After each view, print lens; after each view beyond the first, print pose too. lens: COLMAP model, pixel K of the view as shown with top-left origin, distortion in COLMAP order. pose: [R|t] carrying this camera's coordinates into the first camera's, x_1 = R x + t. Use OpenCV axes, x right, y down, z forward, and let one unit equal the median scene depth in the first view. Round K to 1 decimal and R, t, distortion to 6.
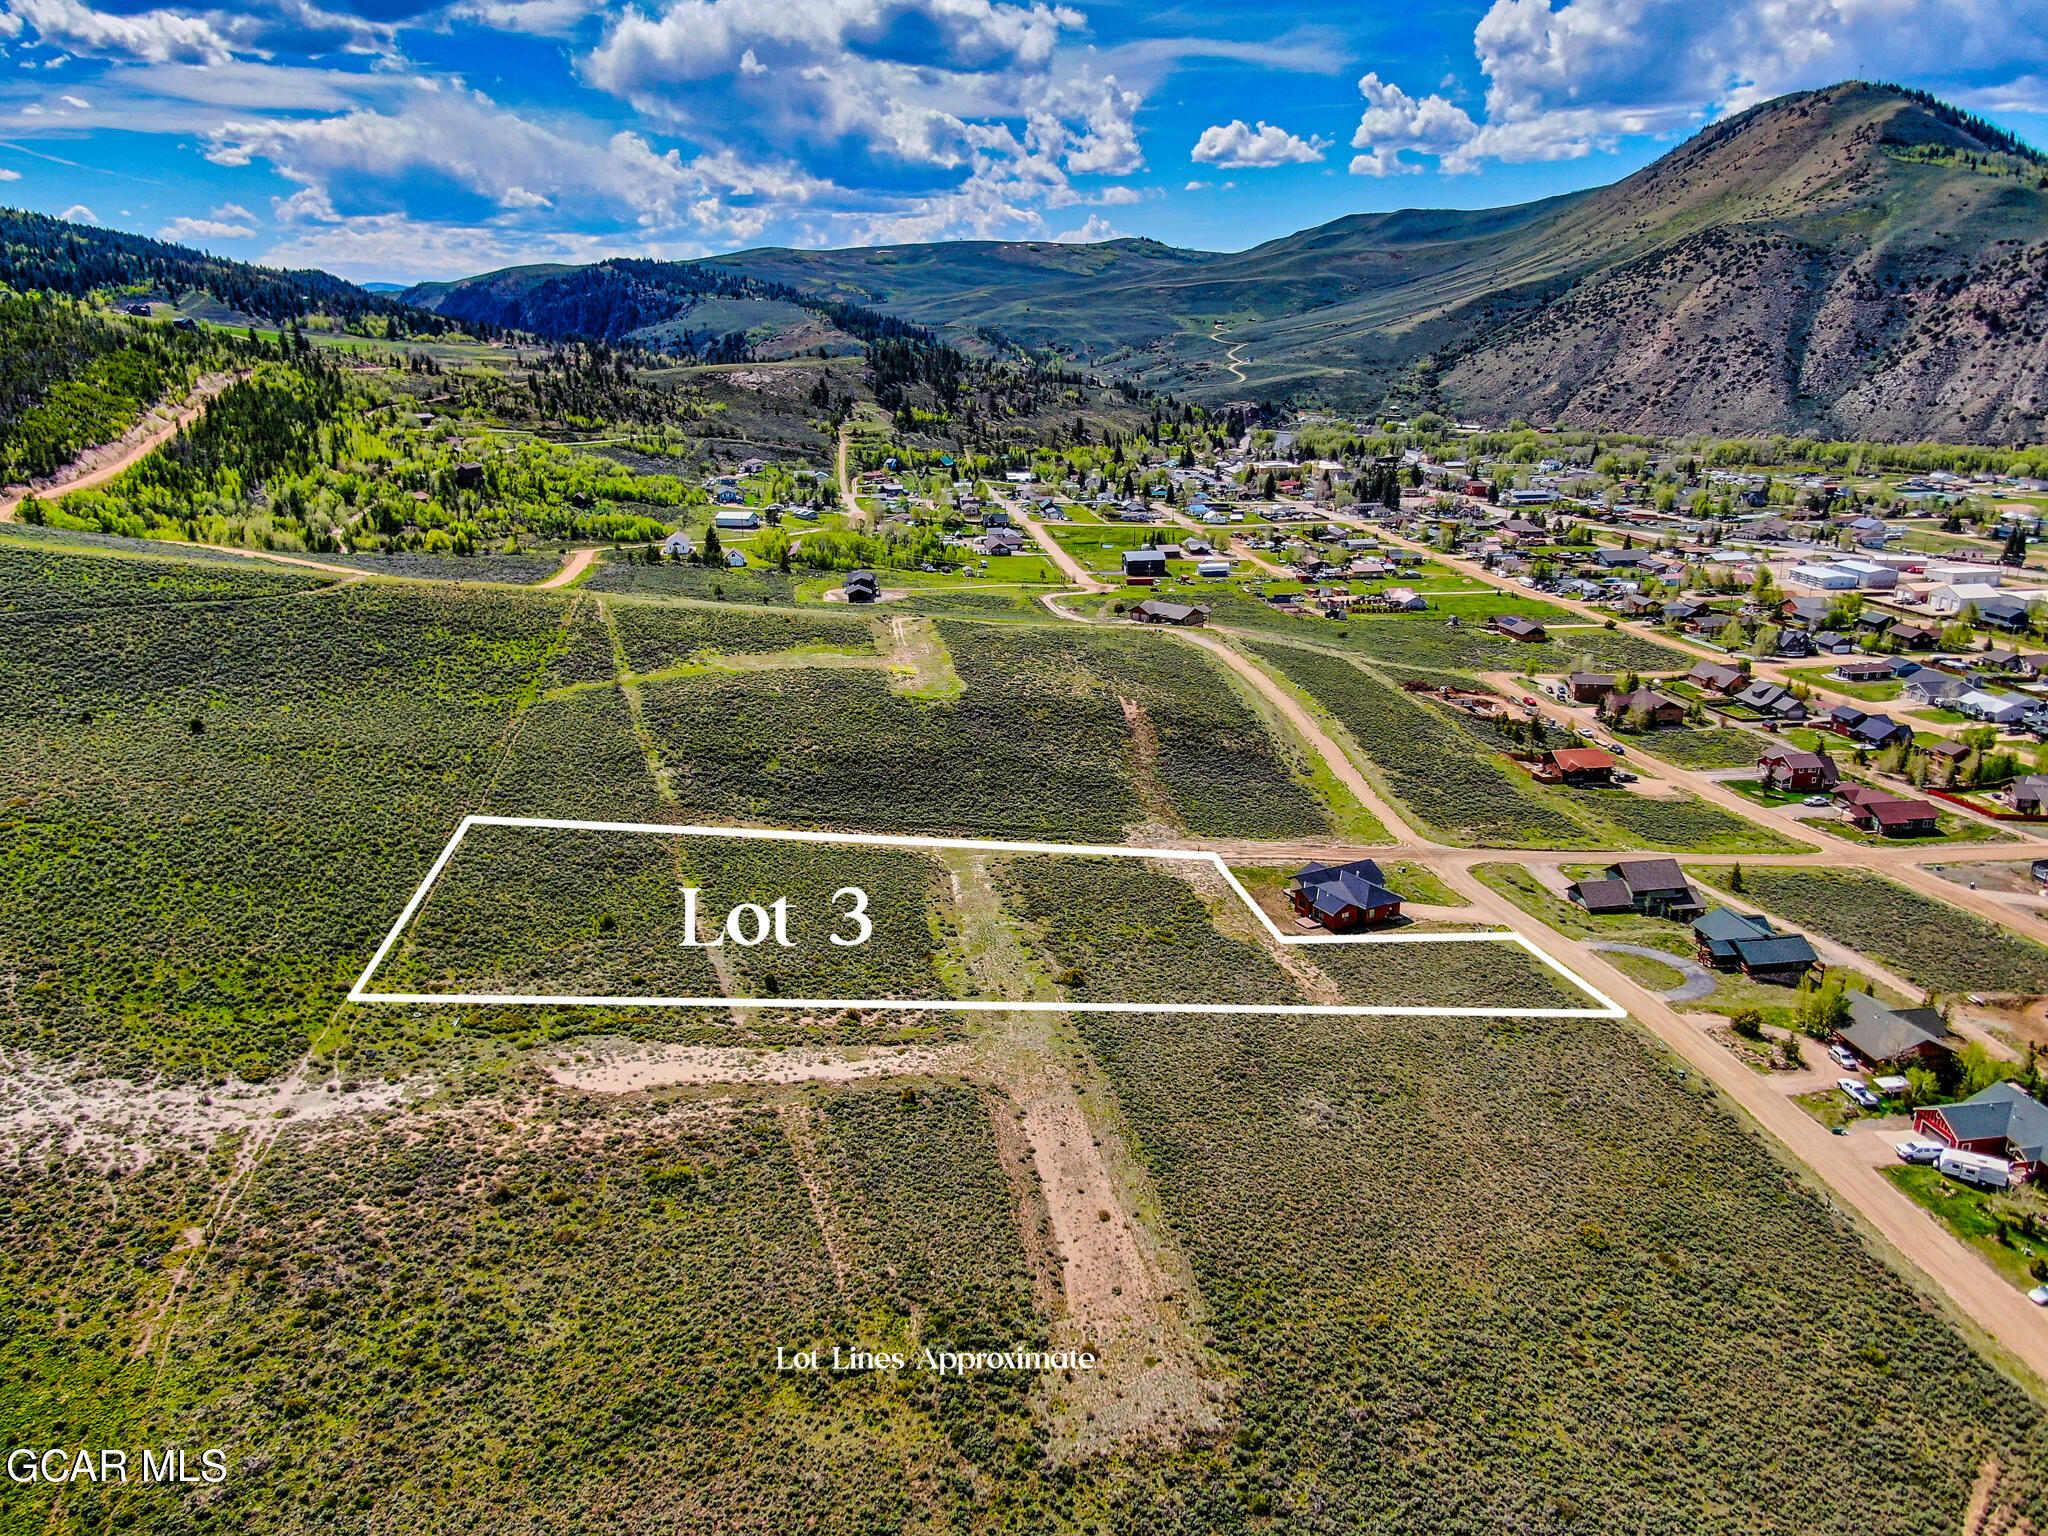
lens RADIAL K [[1471.8, 0, 1024.0], [0, 1471.8, 768.0], [0, 0, 1]] dist [-0.011486, 0.048652]
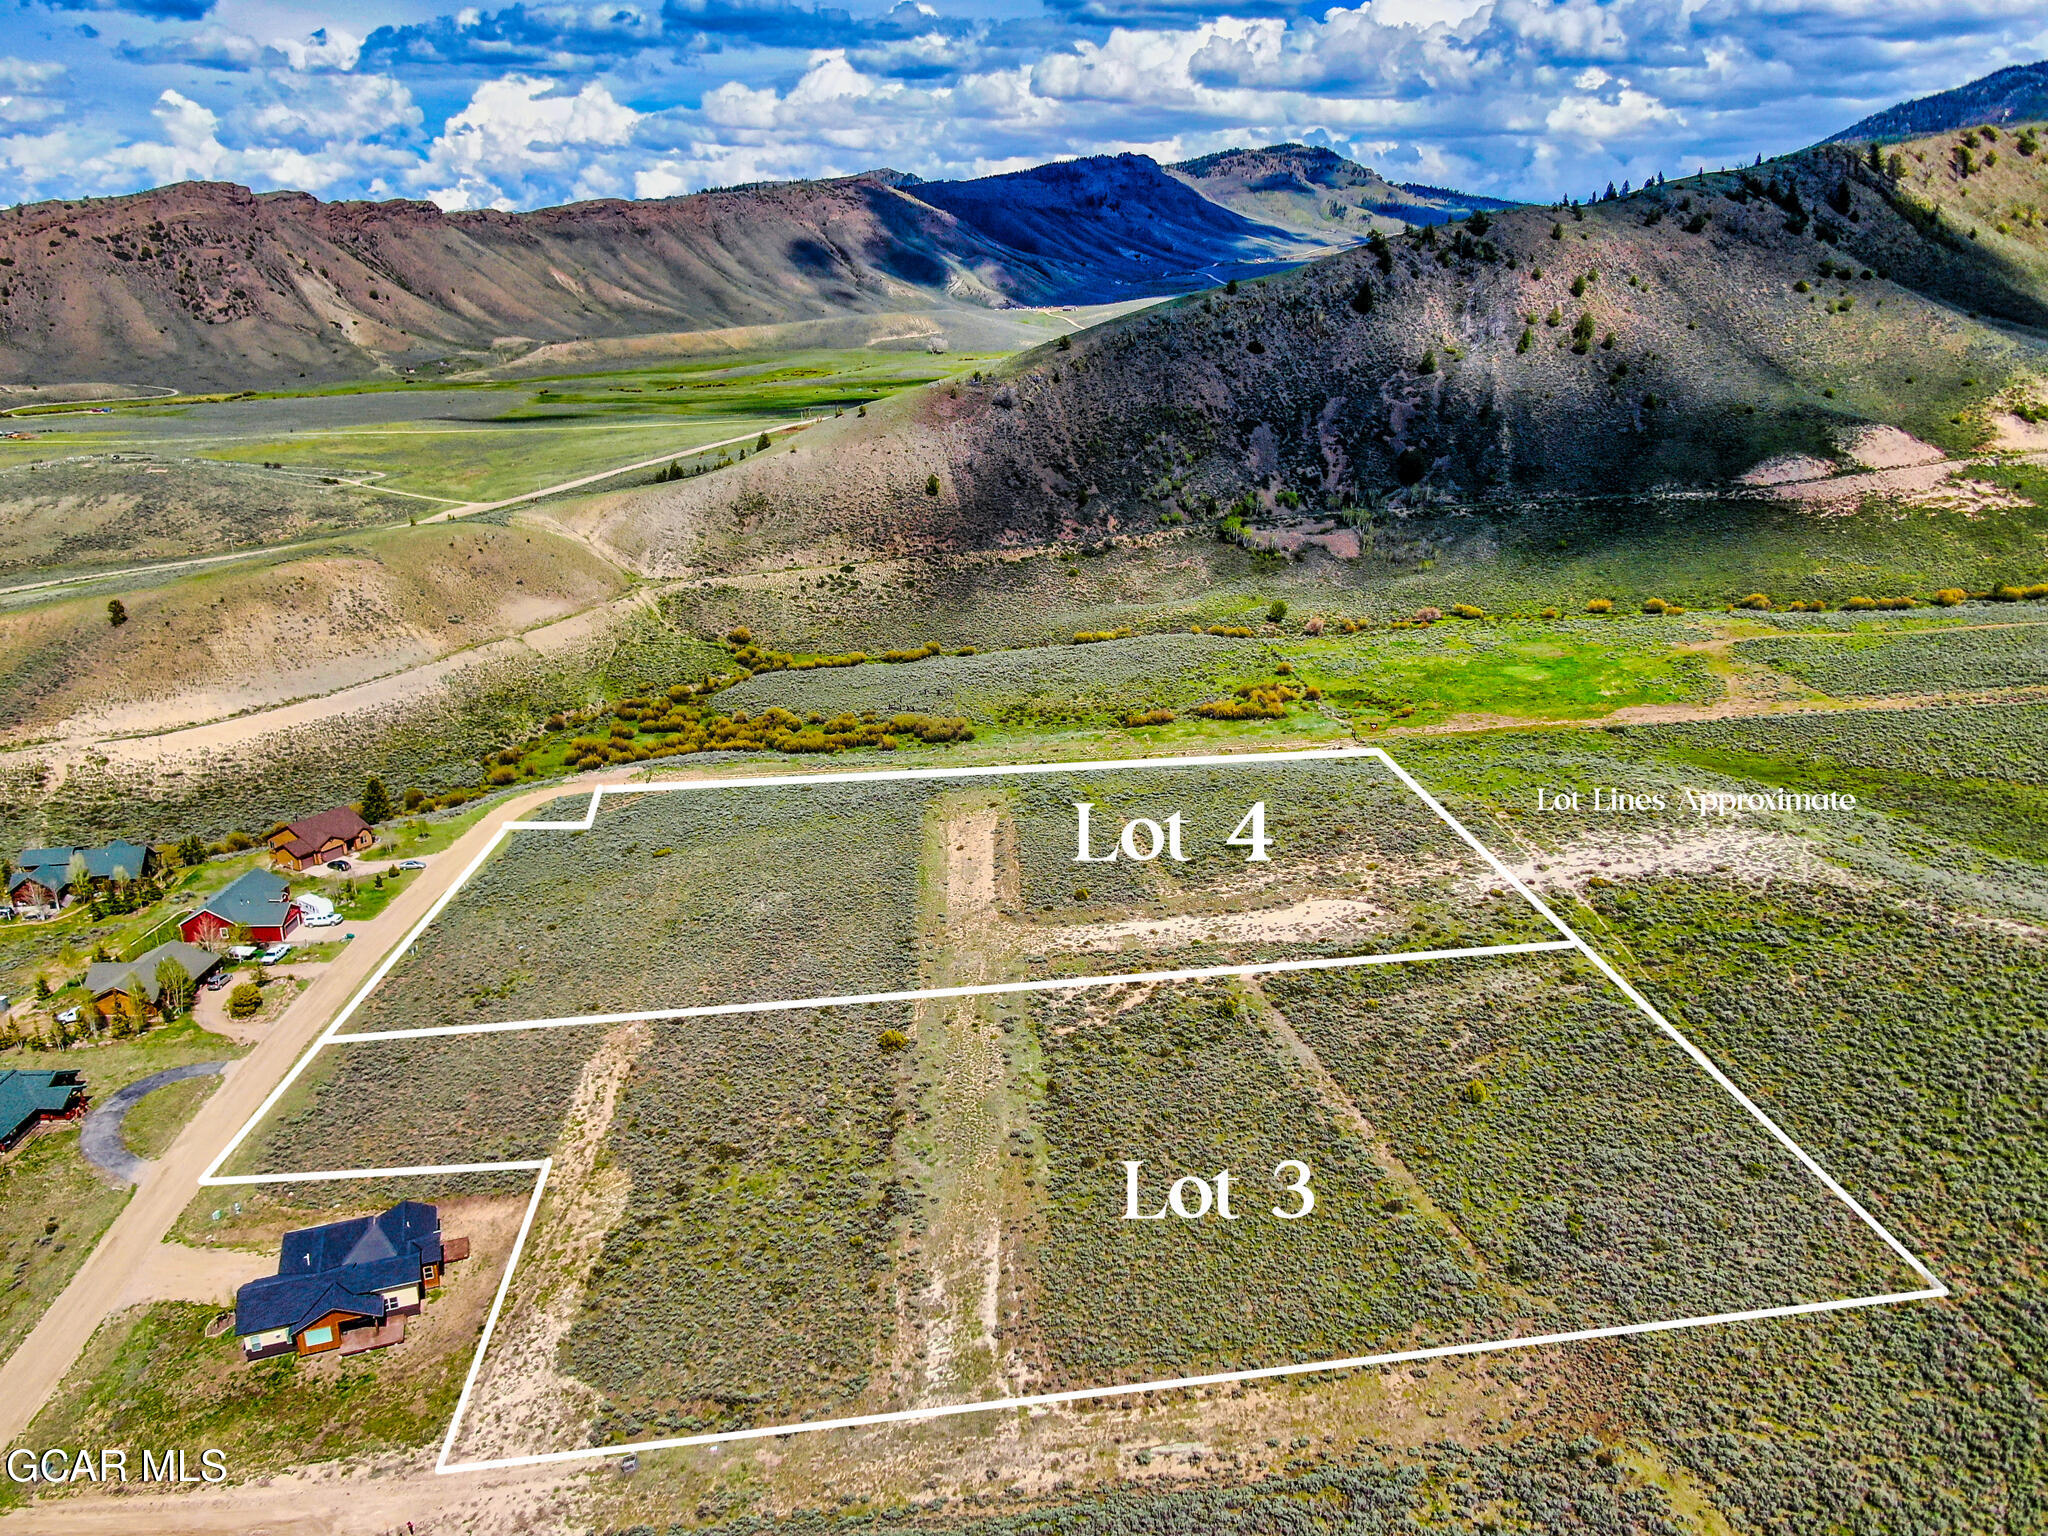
lens RADIAL K [[1471.8, 0, 1024.0], [0, 1471.8, 768.0], [0, 0, 1]] dist [-0.011486, 0.048652]
pose [[-0.992736, -0.032803, 0.115755, -0.145744], [0.041525, 0.809572, 0.585551, -0.519095], [-0.112920, 0.586104, -0.802329, 1.651035]]
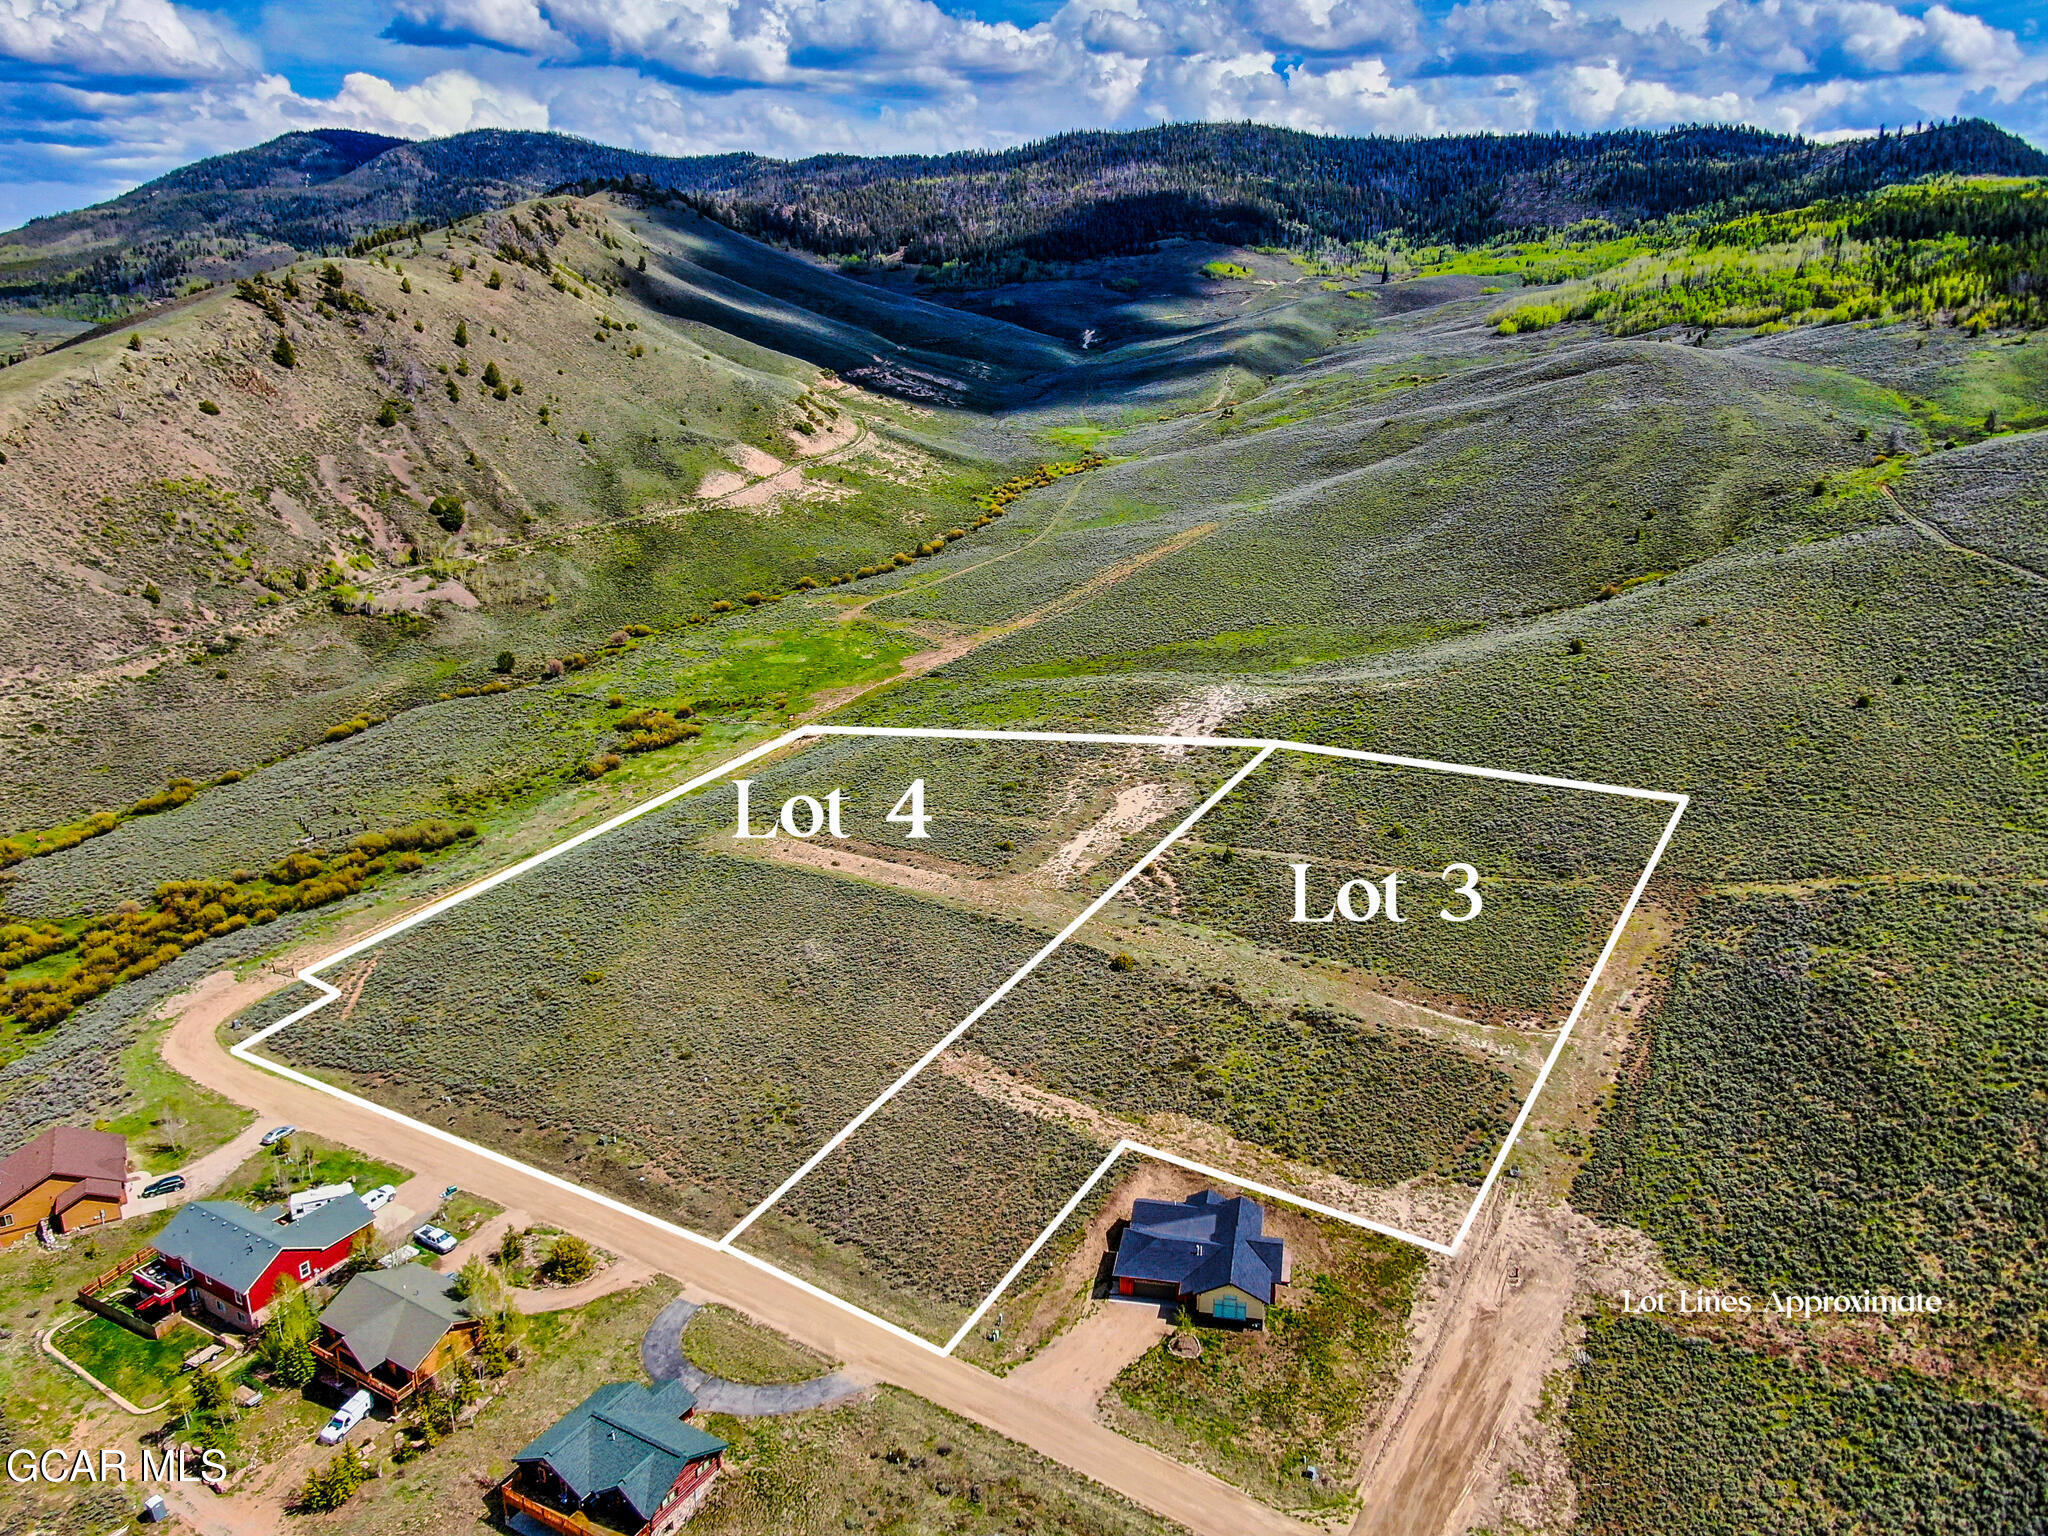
lens RADIAL K [[1471.8, 0, 1024.0], [0, 1471.8, 768.0], [0, 0, 1]] dist [-0.011486, 0.048652]
pose [[-0.630385, 0.235659, -0.739648, 0.856995], [-0.224536, 0.856727, 0.464330, -0.469462], [0.743100, 0.458785, -0.487154, 1.441771]]
